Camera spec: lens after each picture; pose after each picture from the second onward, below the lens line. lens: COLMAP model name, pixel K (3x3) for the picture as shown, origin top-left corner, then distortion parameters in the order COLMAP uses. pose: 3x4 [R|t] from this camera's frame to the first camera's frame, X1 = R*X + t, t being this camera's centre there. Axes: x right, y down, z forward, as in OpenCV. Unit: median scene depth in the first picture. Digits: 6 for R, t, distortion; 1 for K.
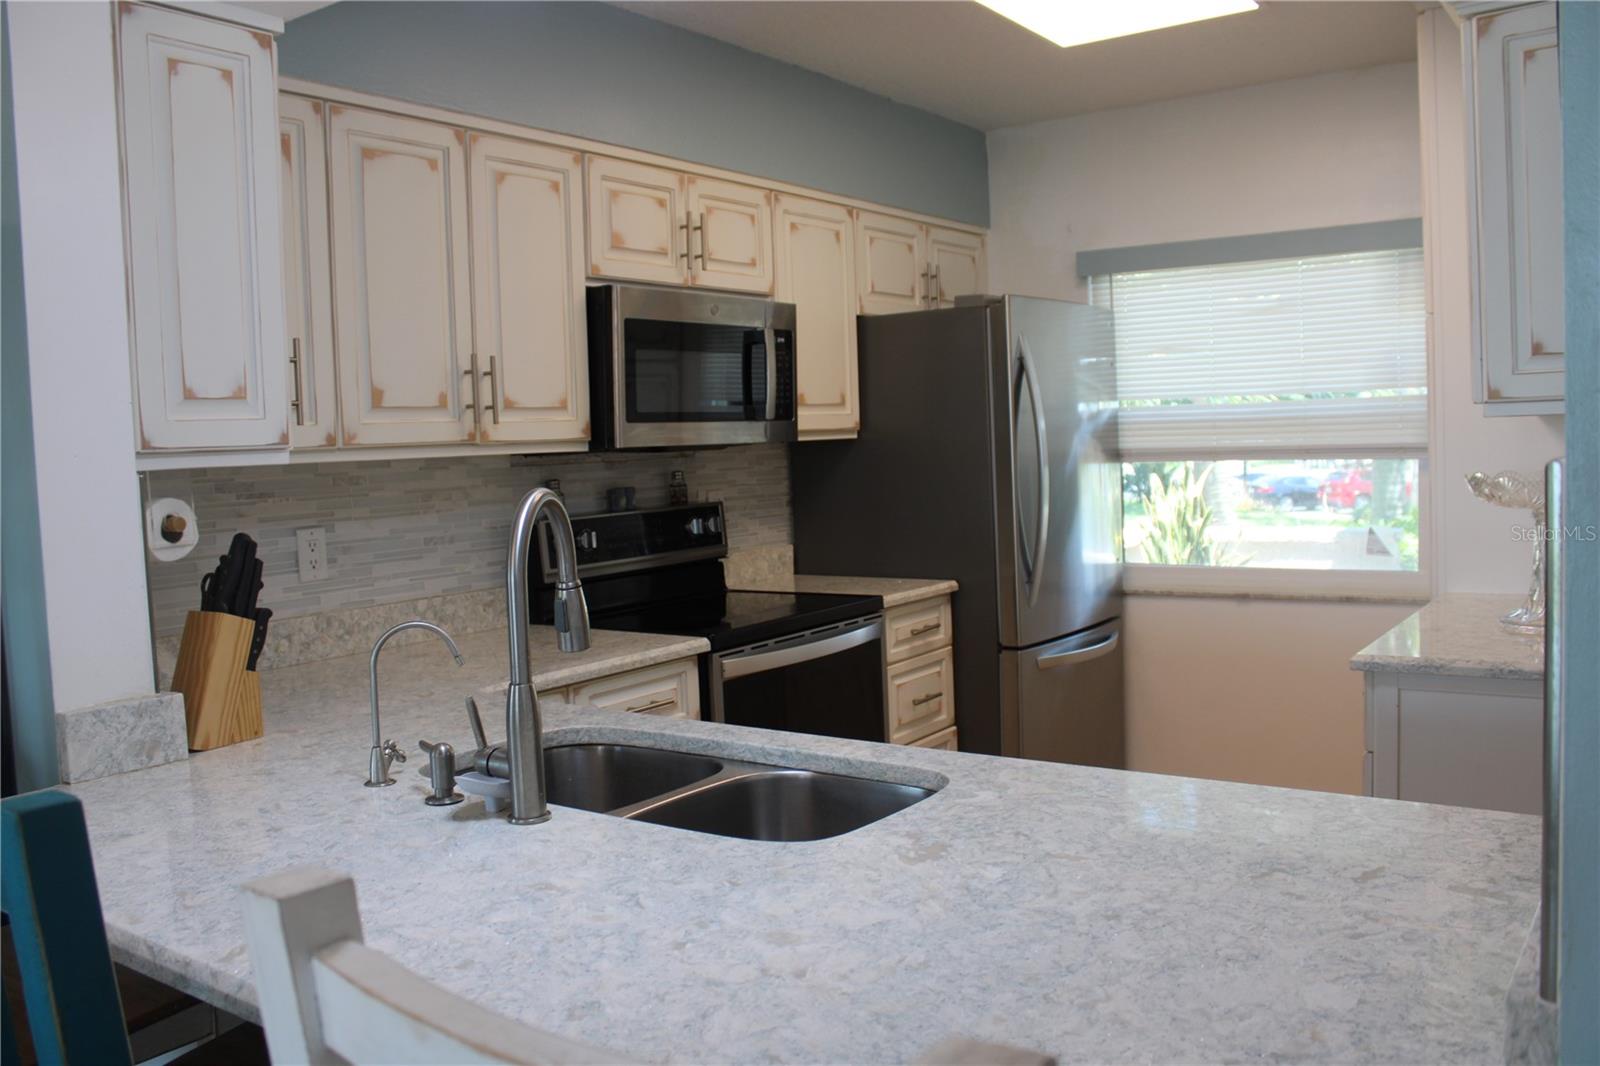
lens RADIAL K [[1345.2, 0, 802.1], [0, 1345.2, 518.9], [0, 0, 1]] dist [-0.174882, 0.167925]
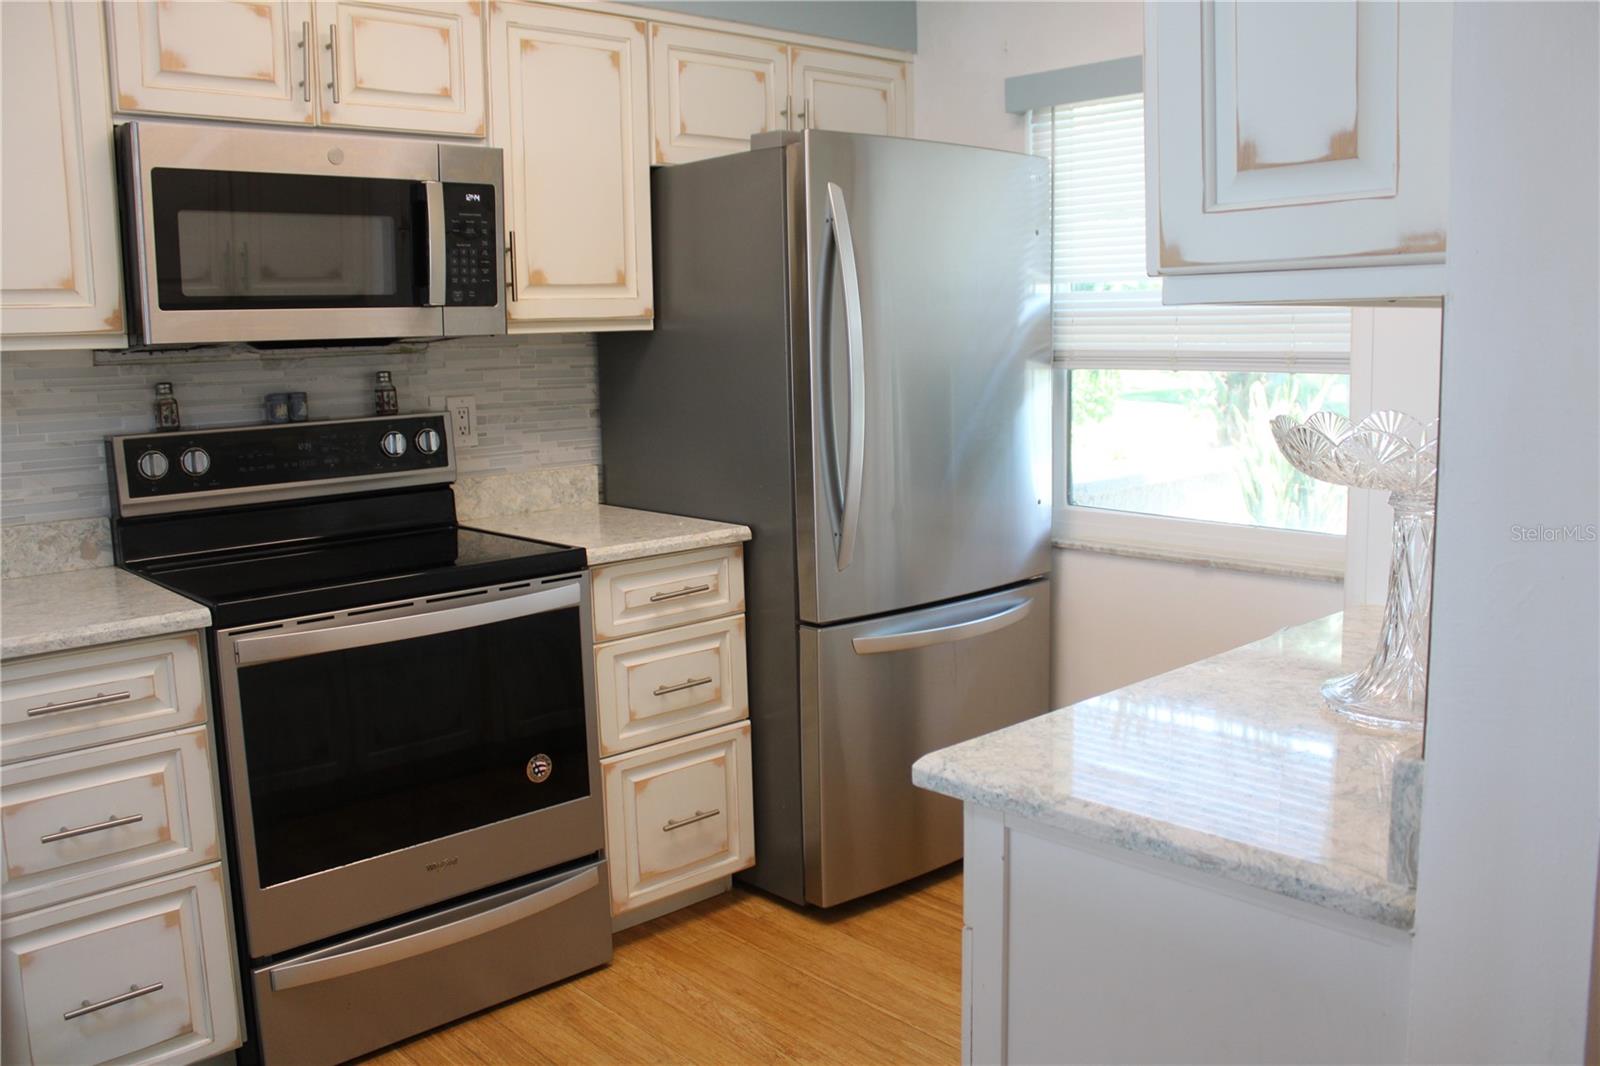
lens RADIAL K [[1345.2, 0, 802.1], [0, 1345.2, 518.9], [0, 0, 1]] dist [-0.174882, 0.167925]
pose [[0.977453, 0.045035, -0.206296, 0.309633], [-0.027600, 0.995858, 0.086627, -0.023875], [0.209343, -0.078980, 0.974647, 0.302901]]
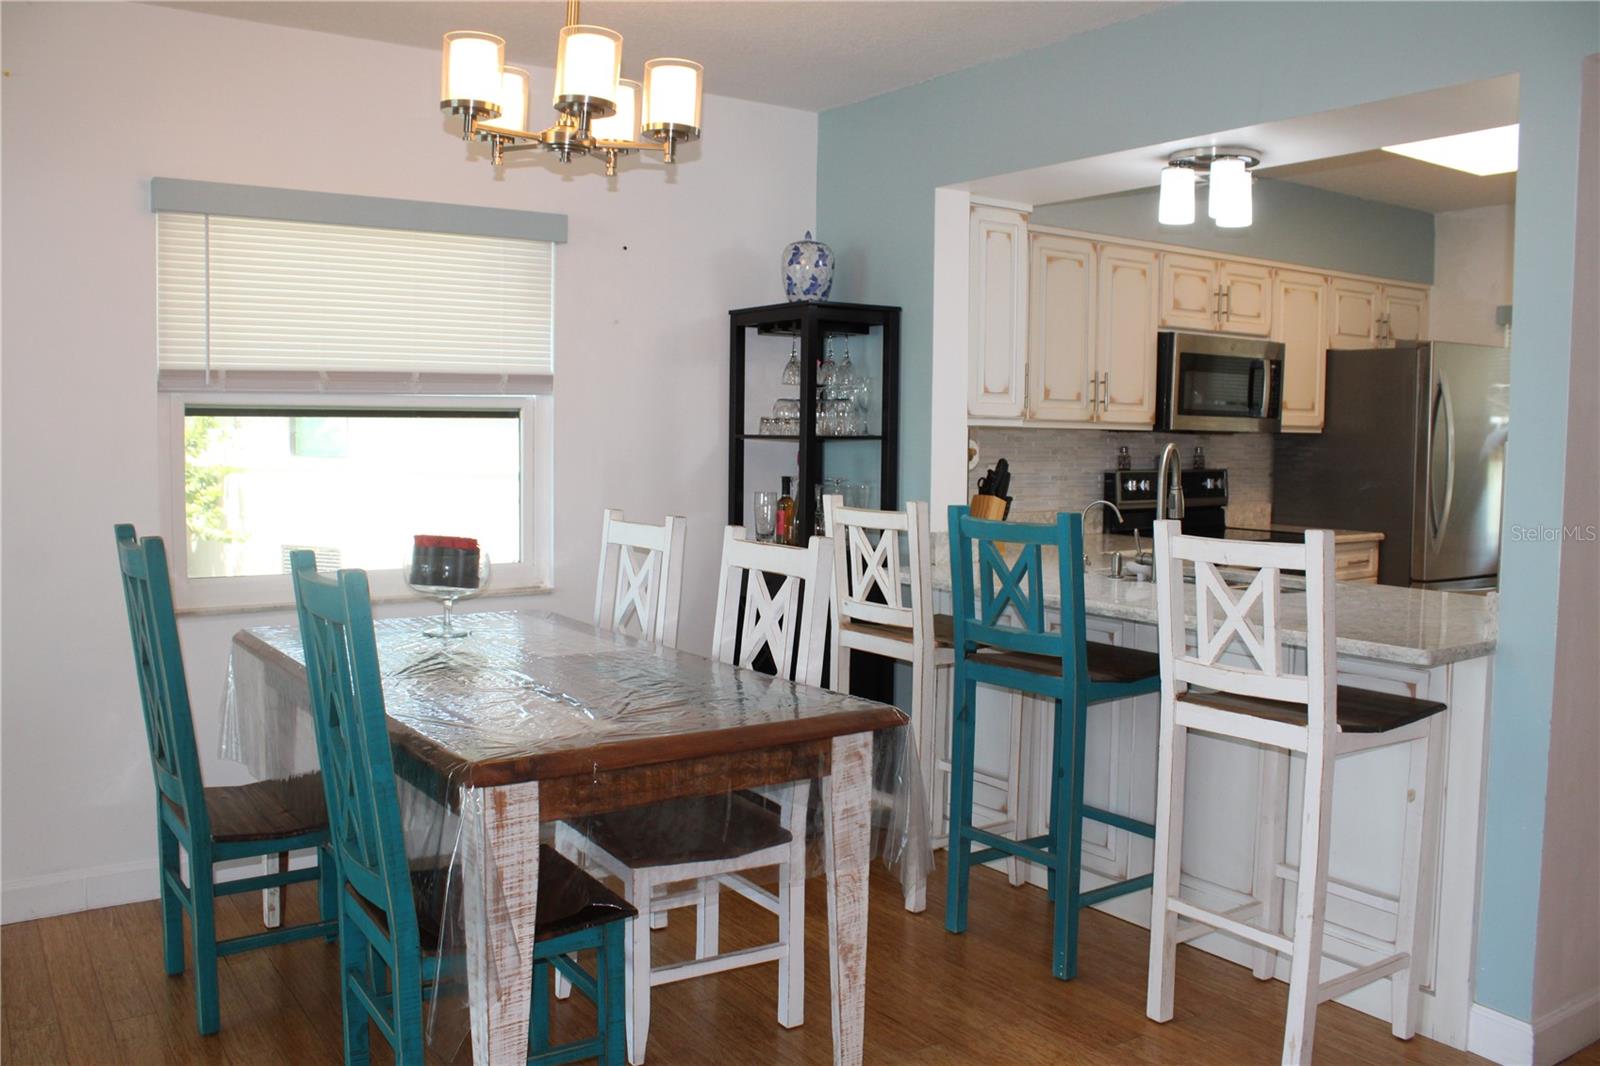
lens RADIAL K [[1345.2, 0, 802.1], [0, 1345.2, 518.9], [0, 0, 1]] dist [-0.174882, 0.167925]
pose [[0.940863, 0.071705, -0.331111, -0.011944], [-0.067898, 0.997426, 0.023067, 0.042833], [0.331913, 0.000778, 0.943310, -0.595240]]
